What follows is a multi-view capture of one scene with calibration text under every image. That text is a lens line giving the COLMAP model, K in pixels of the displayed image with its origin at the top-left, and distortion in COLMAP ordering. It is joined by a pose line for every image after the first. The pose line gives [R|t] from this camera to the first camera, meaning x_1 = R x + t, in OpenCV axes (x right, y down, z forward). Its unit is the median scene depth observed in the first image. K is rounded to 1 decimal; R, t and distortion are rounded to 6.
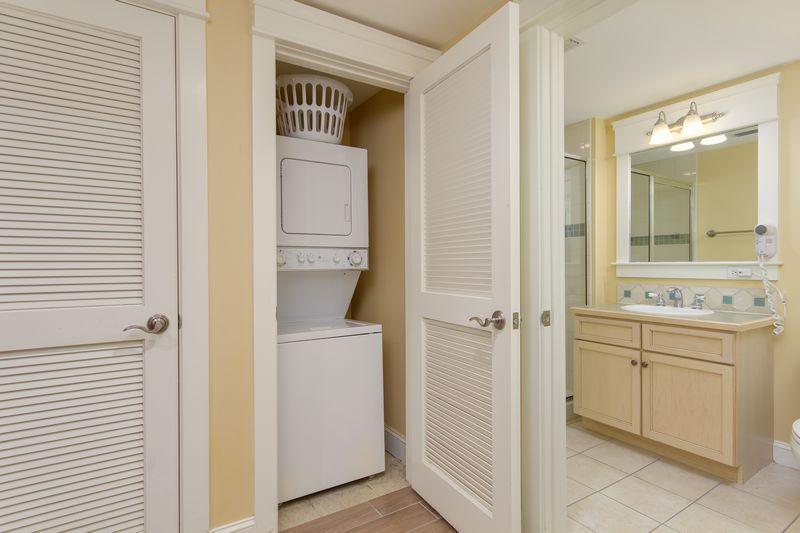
lens RADIAL K [[414.9, 0, 400.0], [0, 414.9, 266.5], [0, 0, 1]] dist [0.001718, 0.000134]
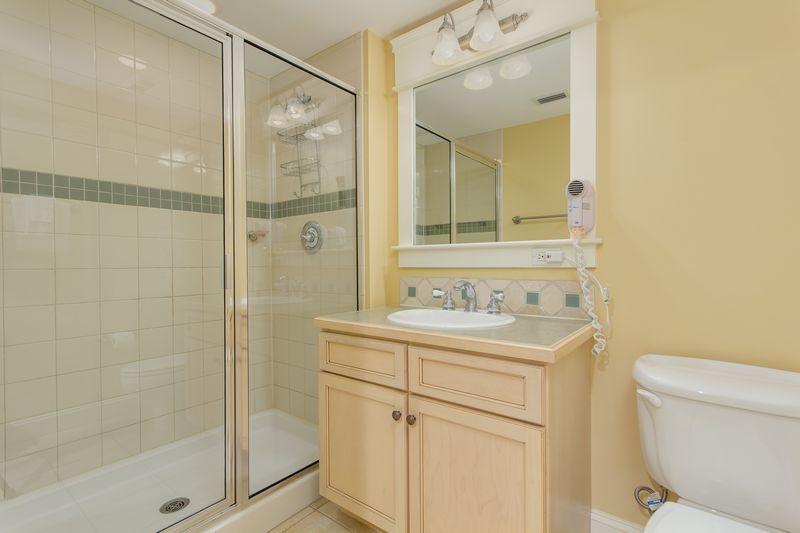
lens RADIAL K [[384.8, 0, 402.7], [0, 384.8, 265.5], [0, 0, 1]] dist [-0.000459, 0.000141]
pose [[0.940810, -0.004995, 0.338896, 0.373367], [0.004512, 0.999987, 0.002215, 0.024666], [-0.338903, -0.000555, 0.940821, 0.476556]]
